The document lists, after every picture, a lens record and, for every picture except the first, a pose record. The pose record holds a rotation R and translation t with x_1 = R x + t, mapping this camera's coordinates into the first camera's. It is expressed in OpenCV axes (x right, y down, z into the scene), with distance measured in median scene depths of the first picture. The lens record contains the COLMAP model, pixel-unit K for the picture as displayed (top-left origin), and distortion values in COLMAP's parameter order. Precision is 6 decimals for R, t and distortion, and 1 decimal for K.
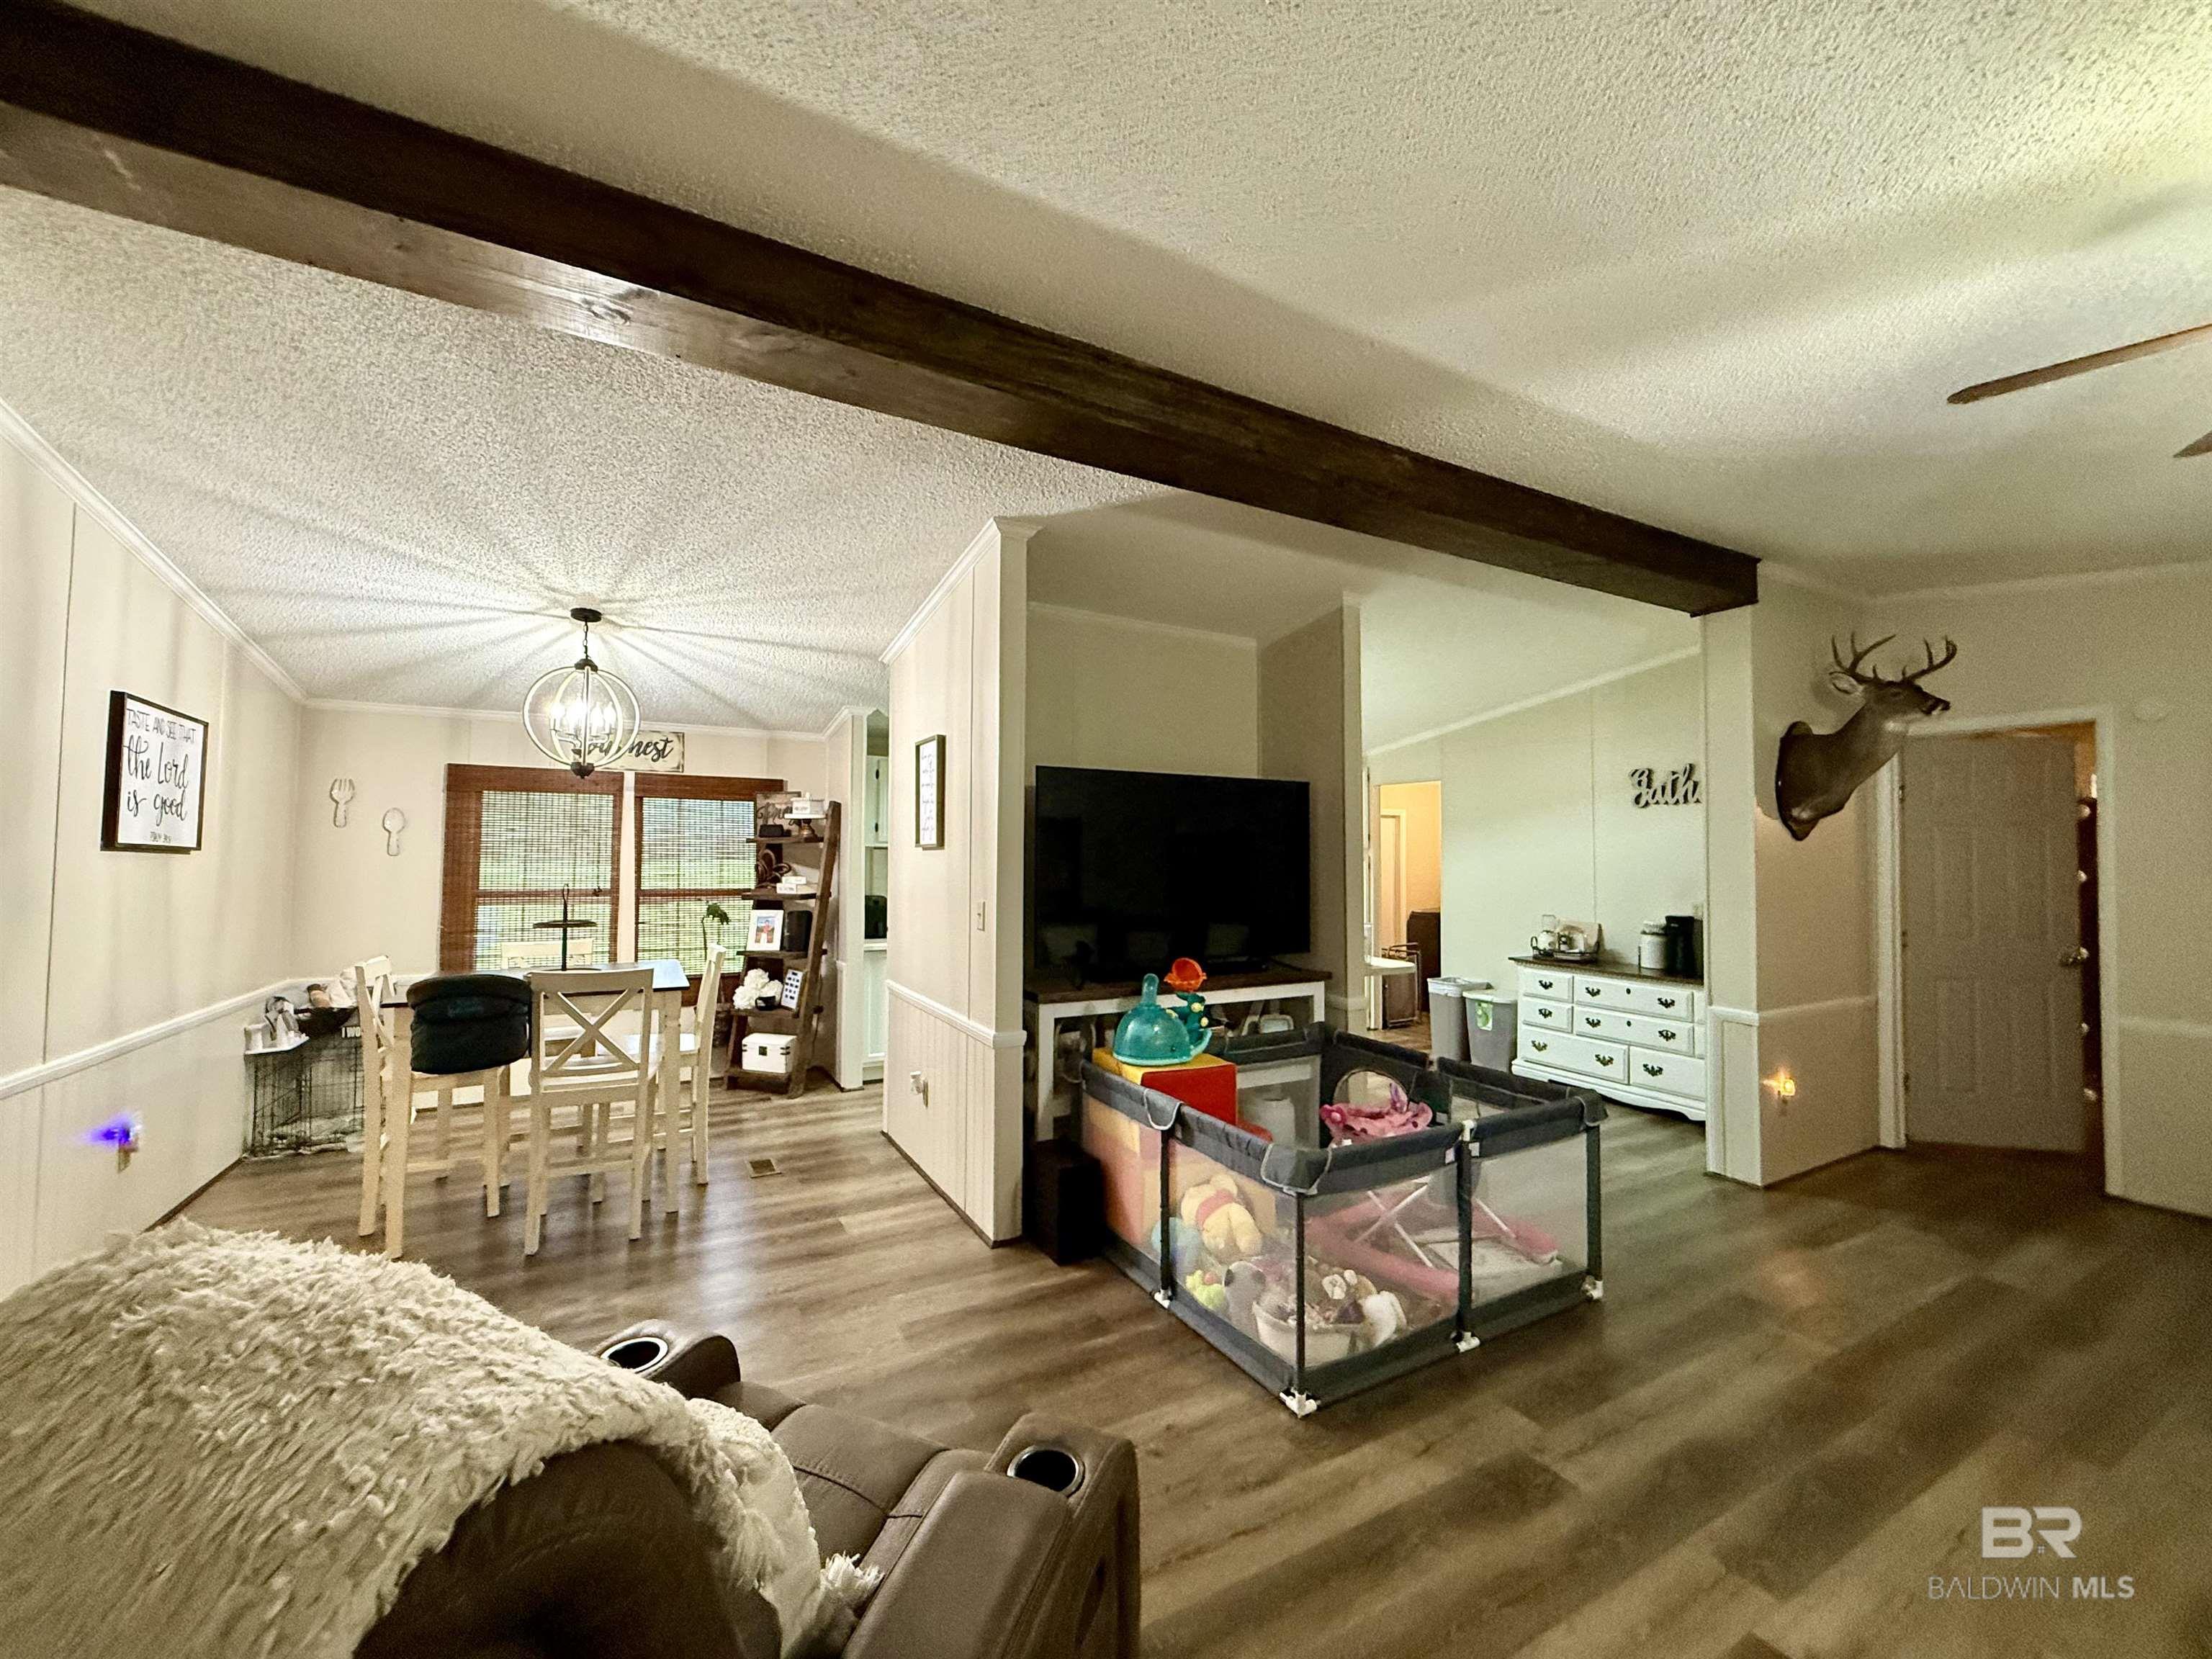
lens RADIAL K [[887.8, 0, 1103.4], [0, 887.8, 828.5], [0, 0, 1]] dist [0.003249, 0.000082]
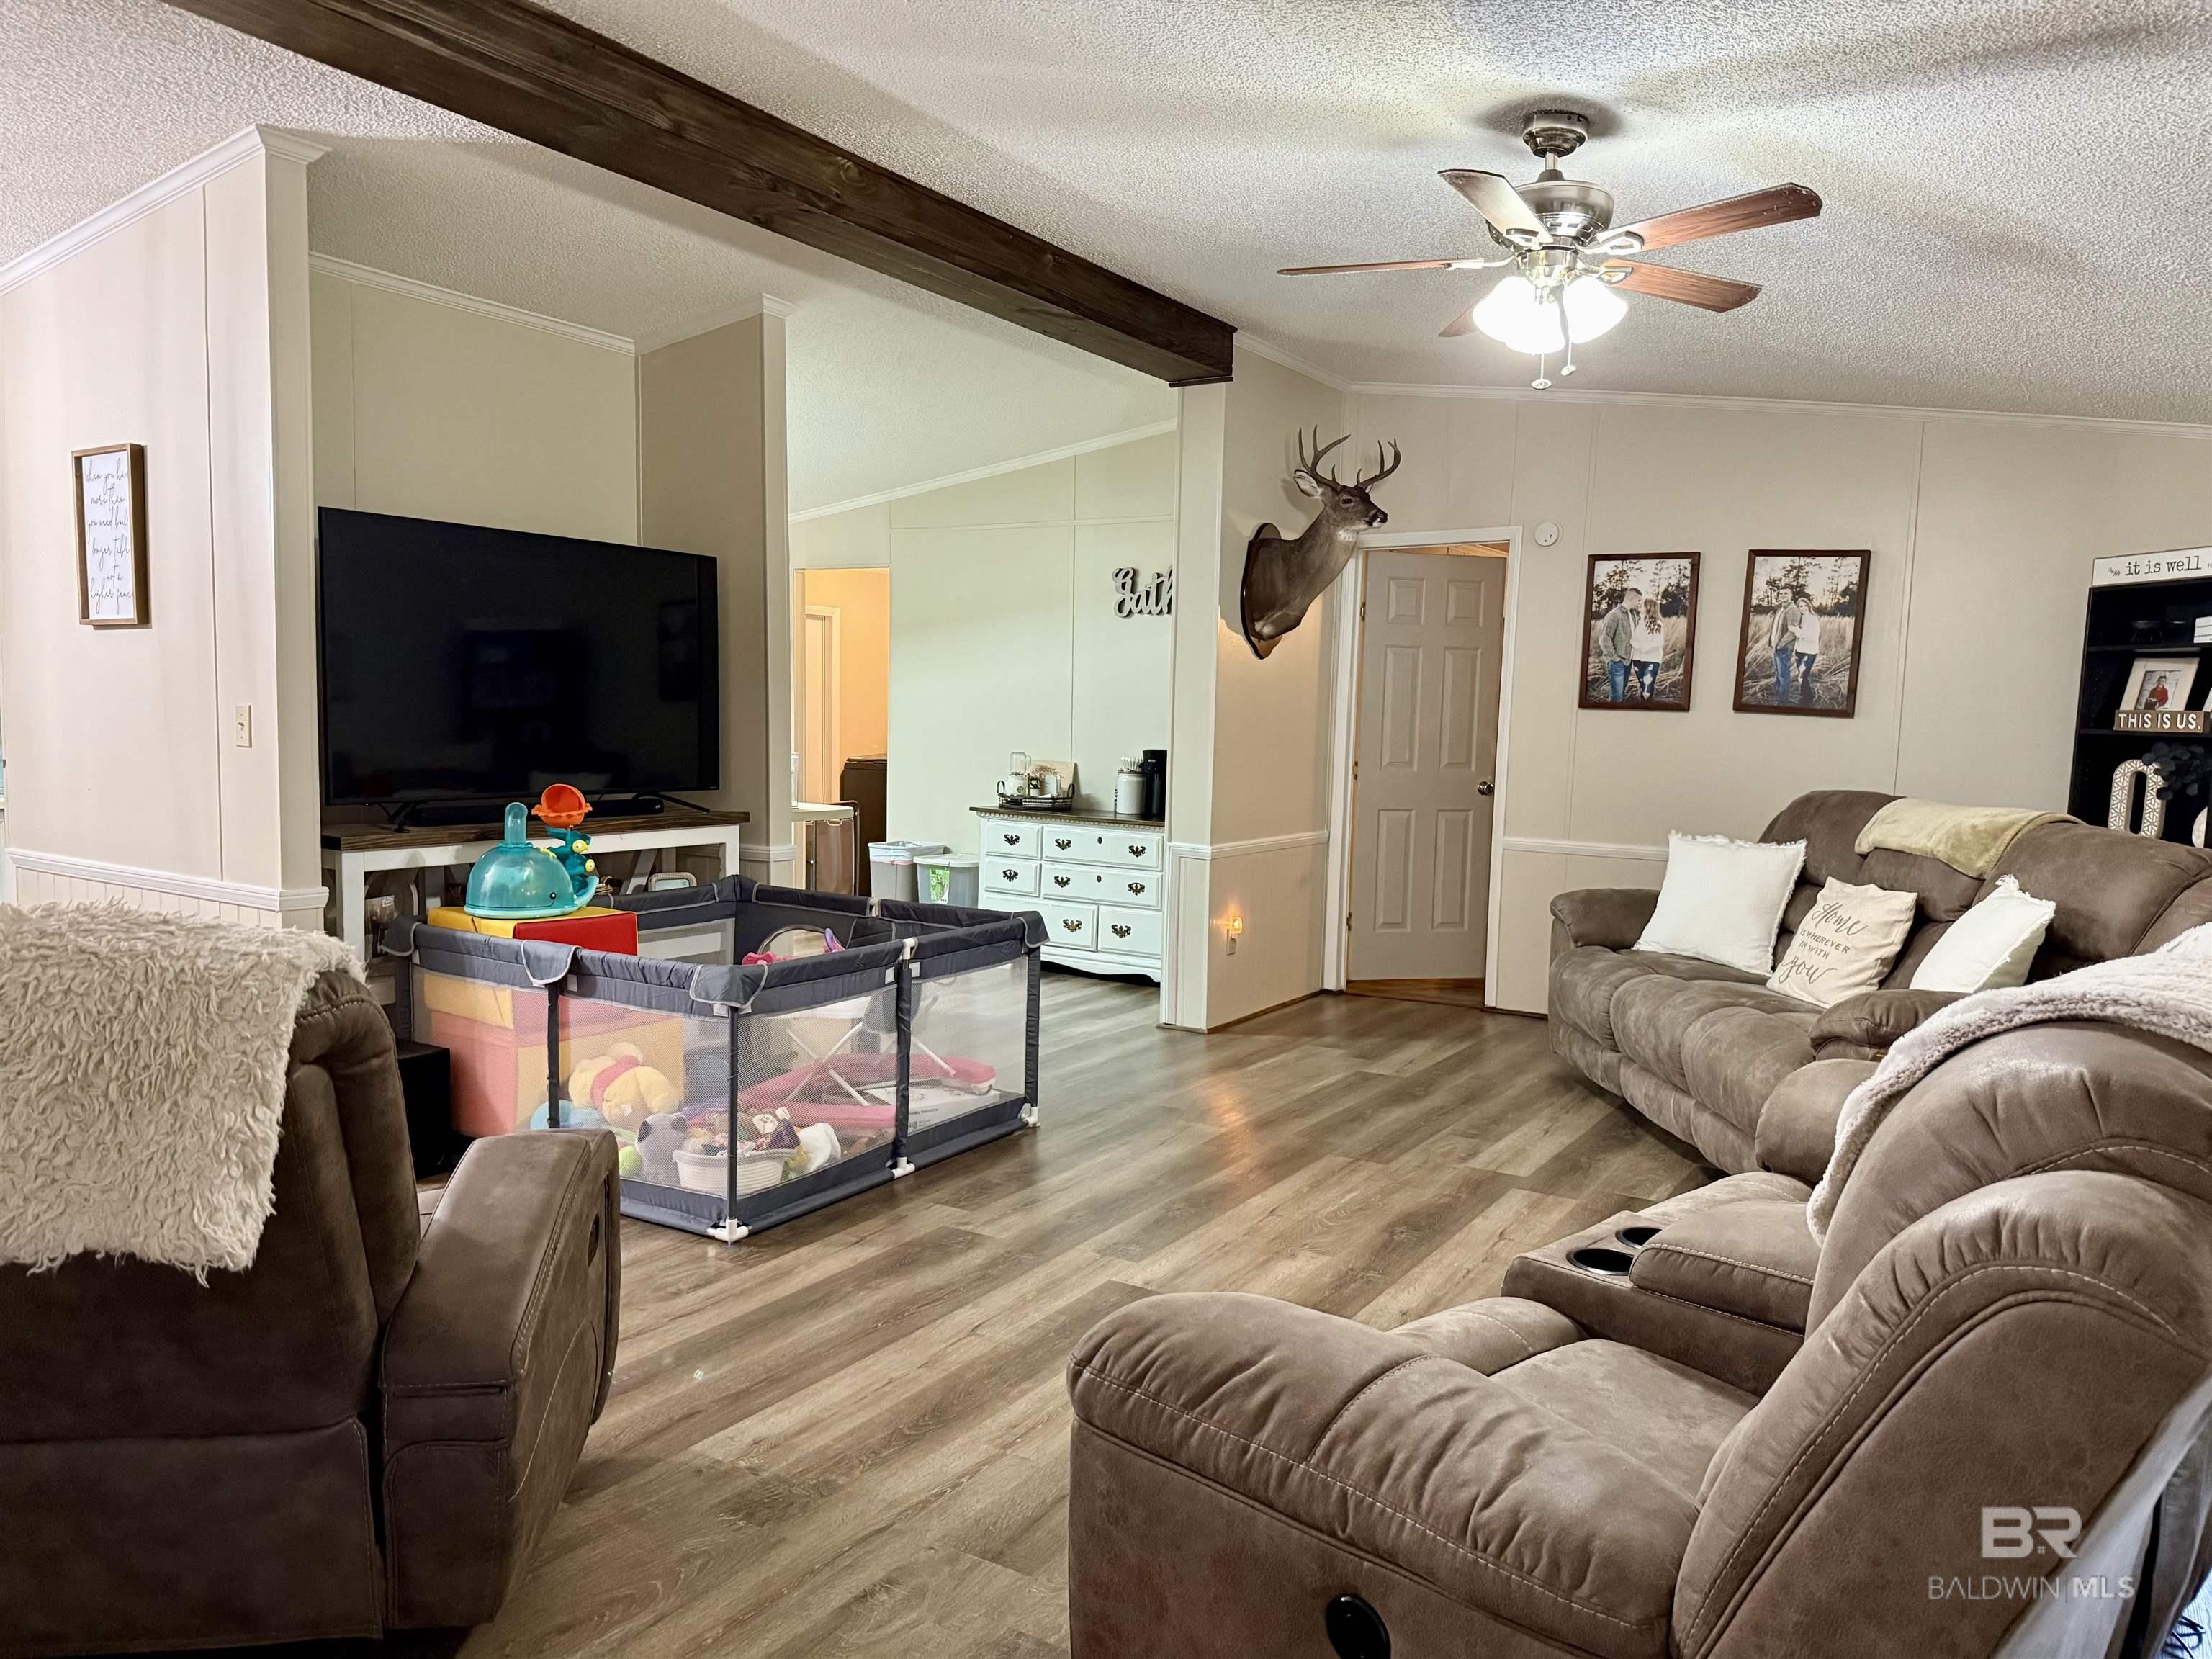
lens RADIAL K [[1550.0, 0, 1111.6], [0, 1550.0, 840.7], [0, 0, 1]] dist [0.106169, -0.150764]
pose [[0.876037, -0.026826, 0.481497, -0.136960], [-0.032855, 0.992812, 0.115089, 0.025150], [-0.481123, -0.116642, 0.868858, -0.375400]]
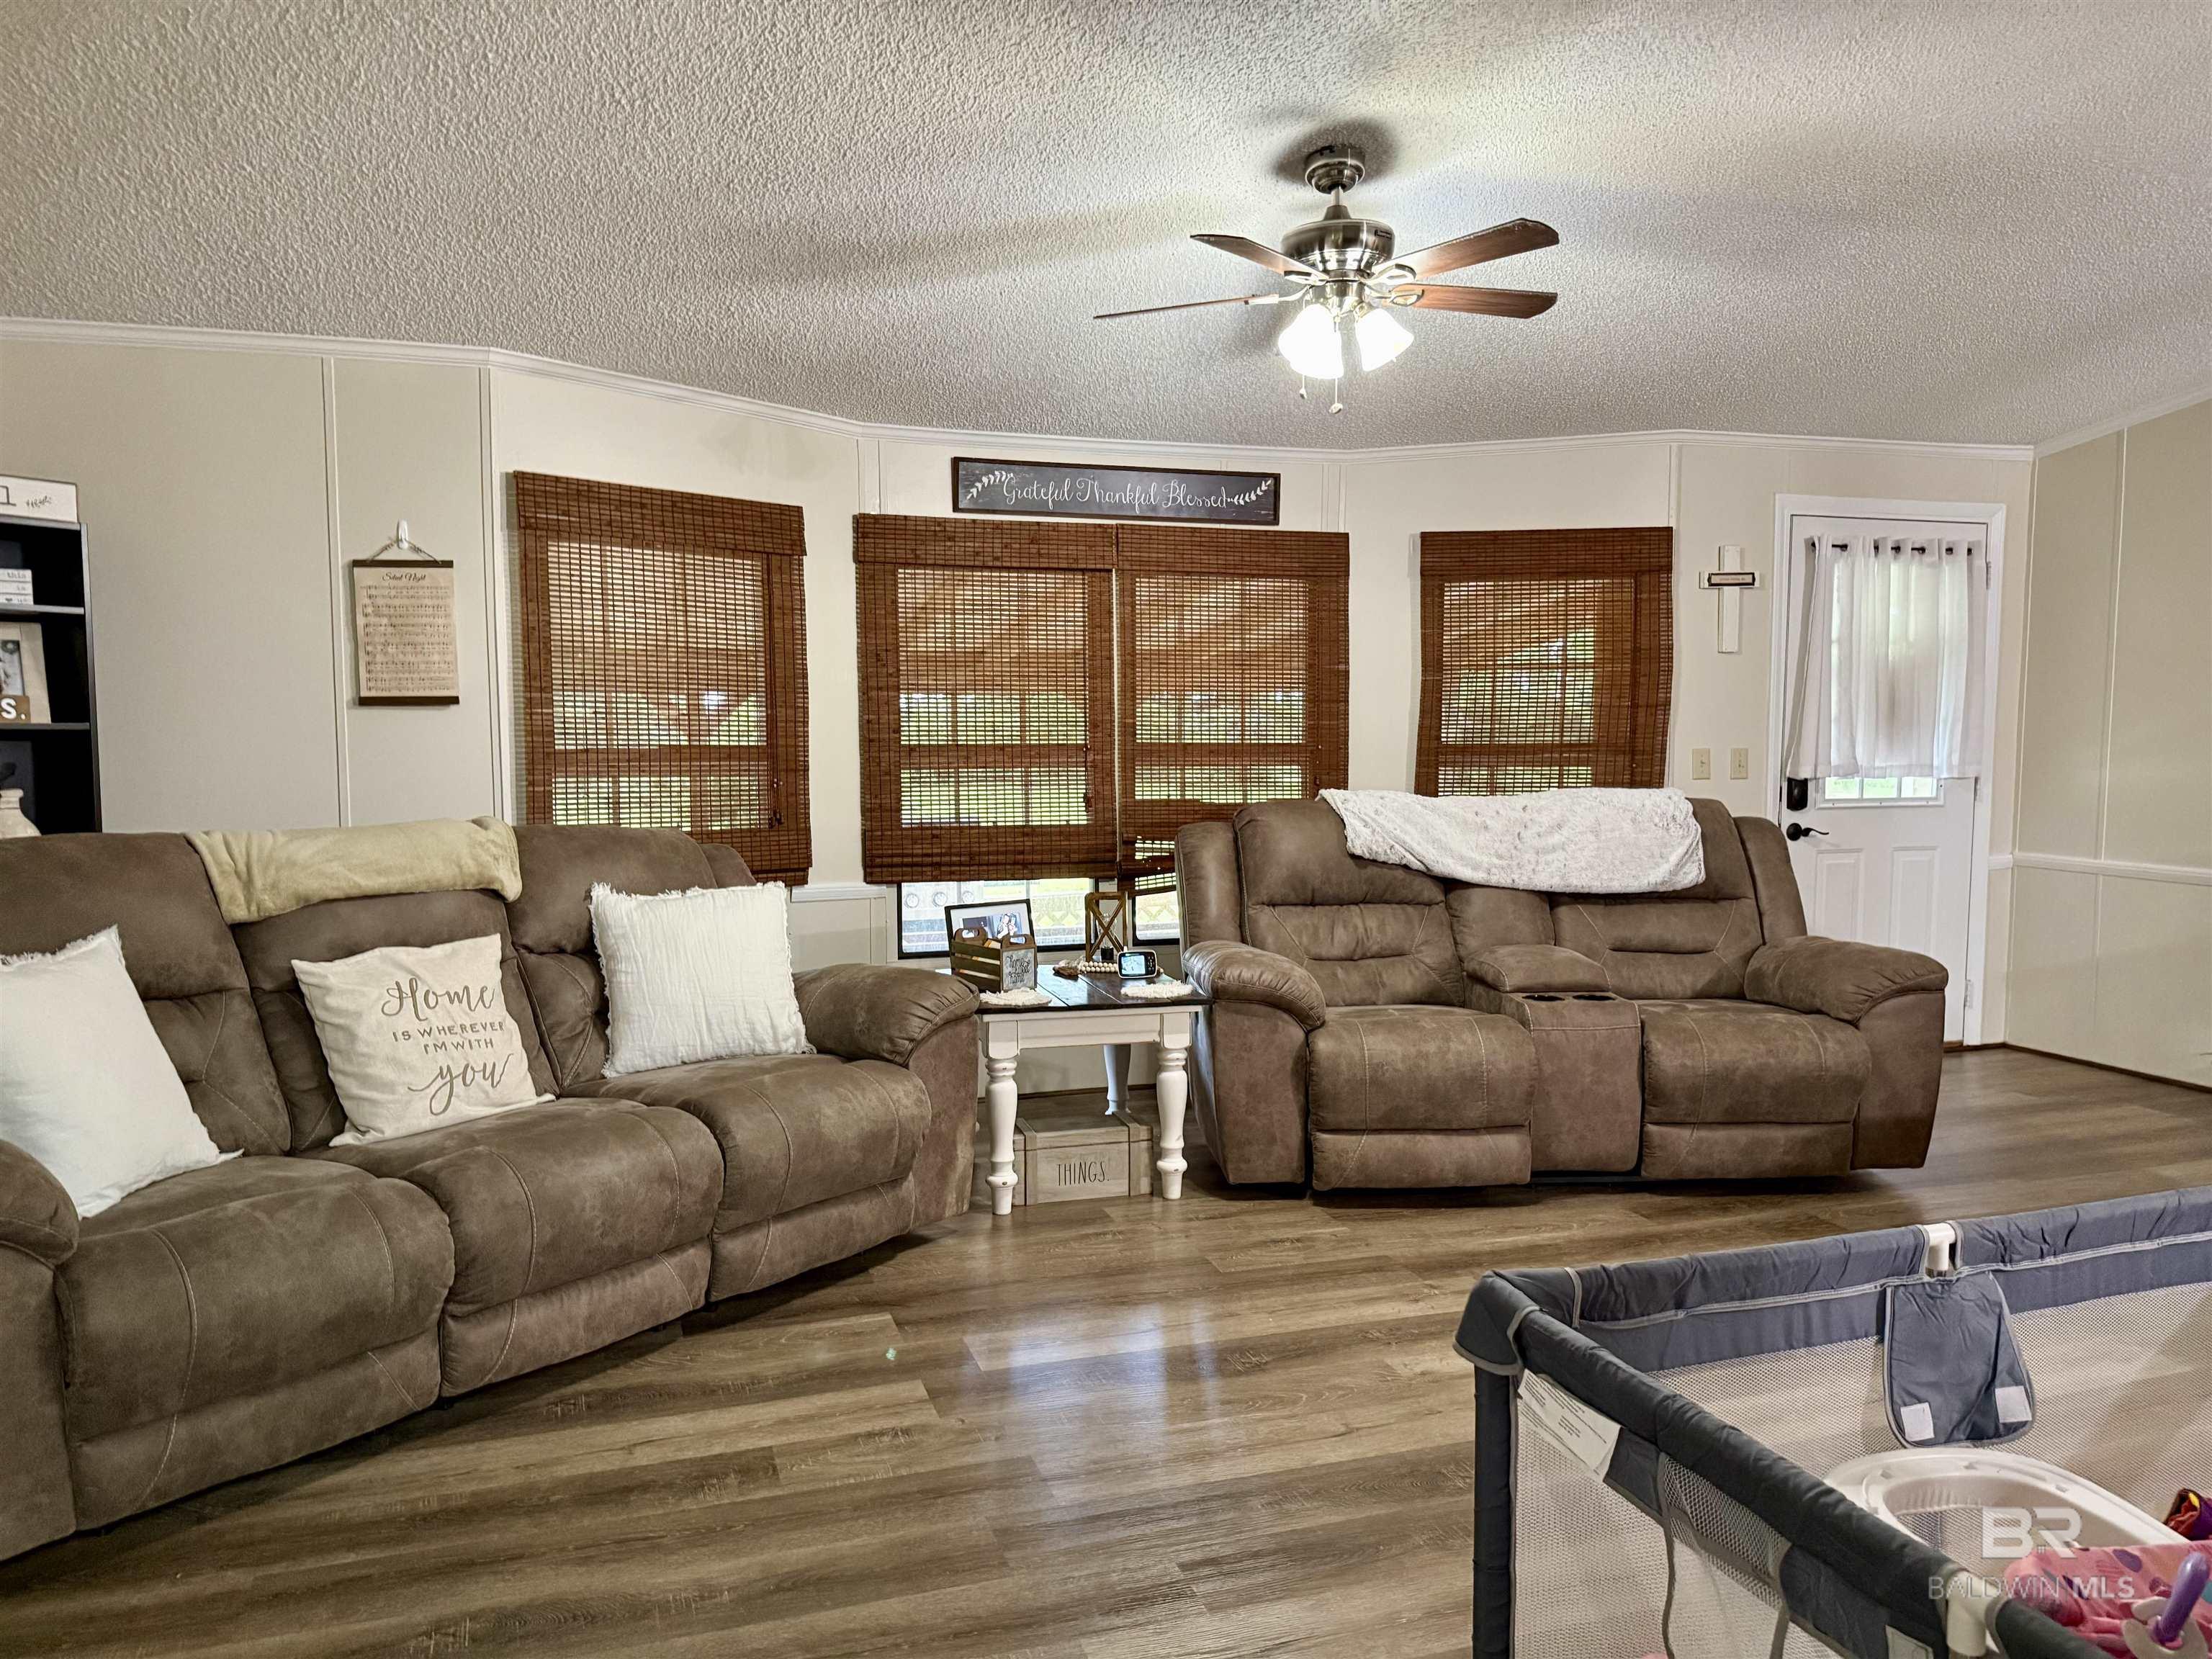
lens RADIAL K [[1550.0, 0, 1111.6], [0, 1550.0, 840.7], [0, 0, 1]] dist [0.106169, -0.150764]
pose [[-0.982550, -0.017530, 0.185171, 0.485052], [-0.010103, 0.999109, 0.040977, 0.088712], [-0.185724, 0.038392, -0.981852, 1.336519]]
